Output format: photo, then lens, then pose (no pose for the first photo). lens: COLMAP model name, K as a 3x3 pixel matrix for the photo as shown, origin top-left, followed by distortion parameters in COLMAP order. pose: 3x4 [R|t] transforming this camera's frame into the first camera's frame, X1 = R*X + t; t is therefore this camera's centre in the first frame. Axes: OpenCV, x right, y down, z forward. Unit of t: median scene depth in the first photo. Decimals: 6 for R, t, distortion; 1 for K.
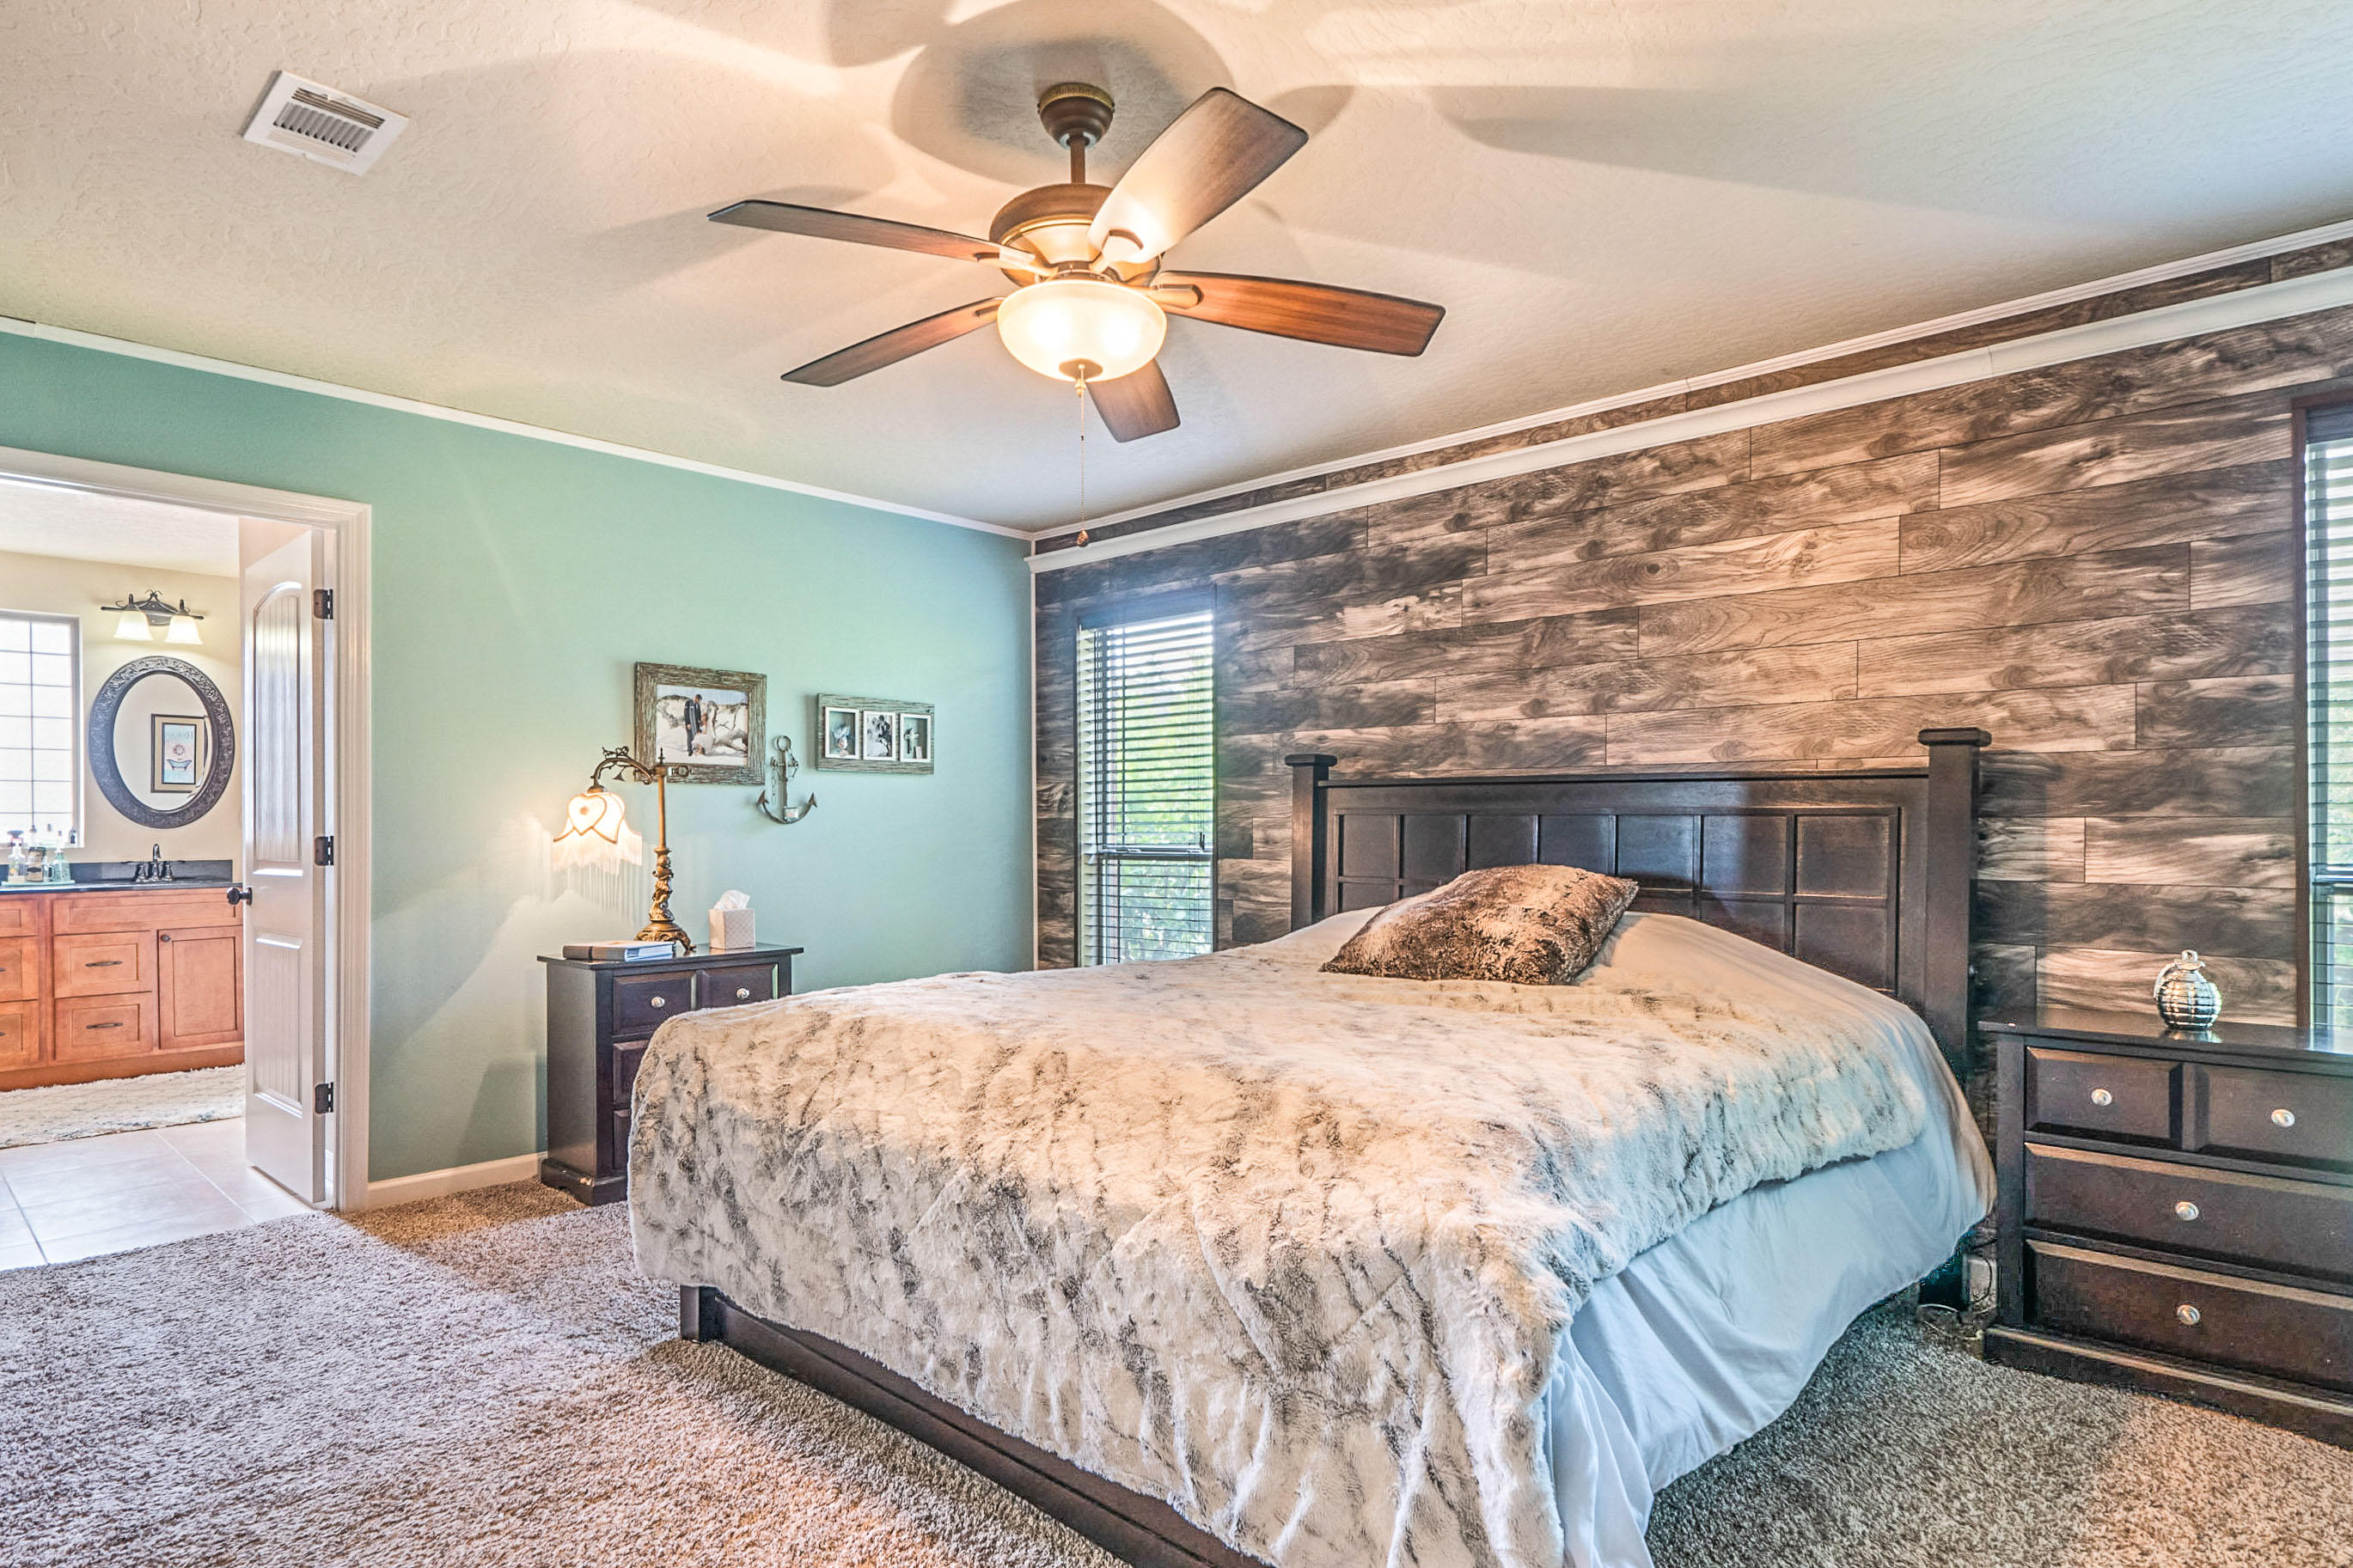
lens RADIAL K [[1268.1, 0, 1176.5], [0, 1268.1, 822.4], [0, 0, 1]] dist [-0.010546, -0.000862]
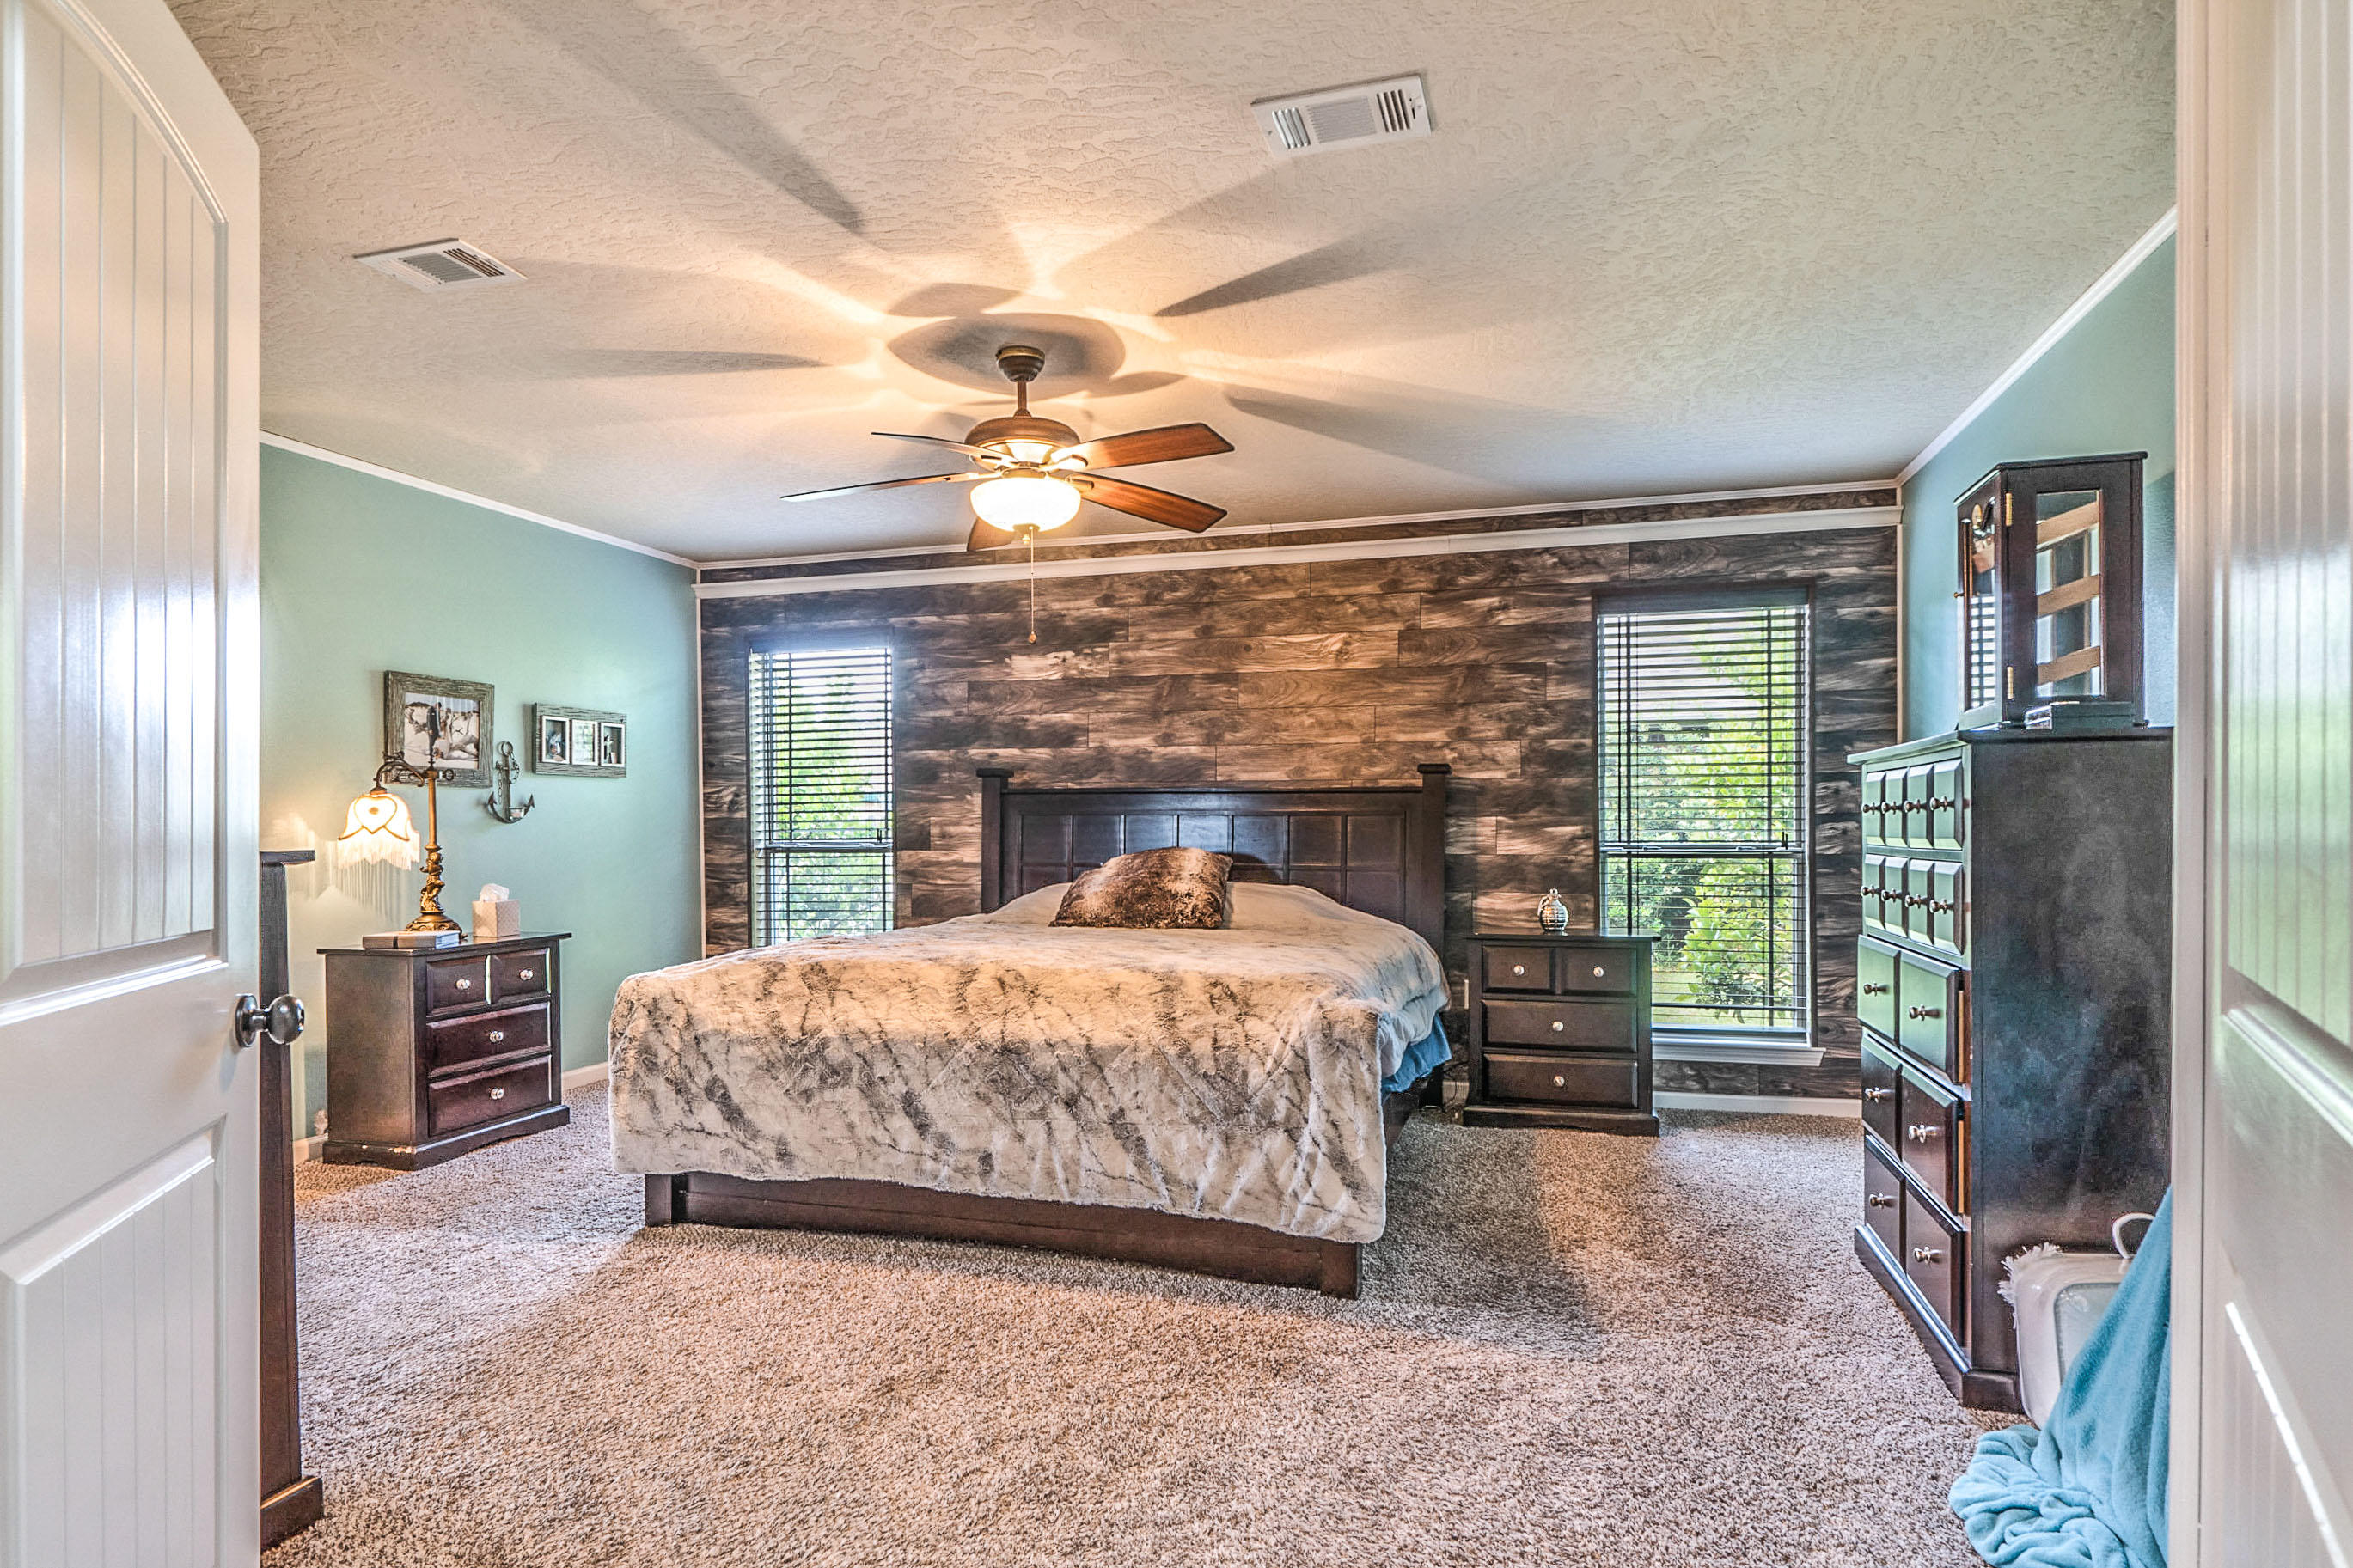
lens RADIAL K [[1268.1, 0, 1176.5], [0, 1268.1, 822.4], [0, 0, 1]] dist [-0.010546, -0.000862]
pose [[0.890297, -0.002693, 0.455372, -0.355846], [0.002199, 0.999996, 0.001616, 0.000214], [-0.455375, -0.000437, 0.890300, -0.268096]]
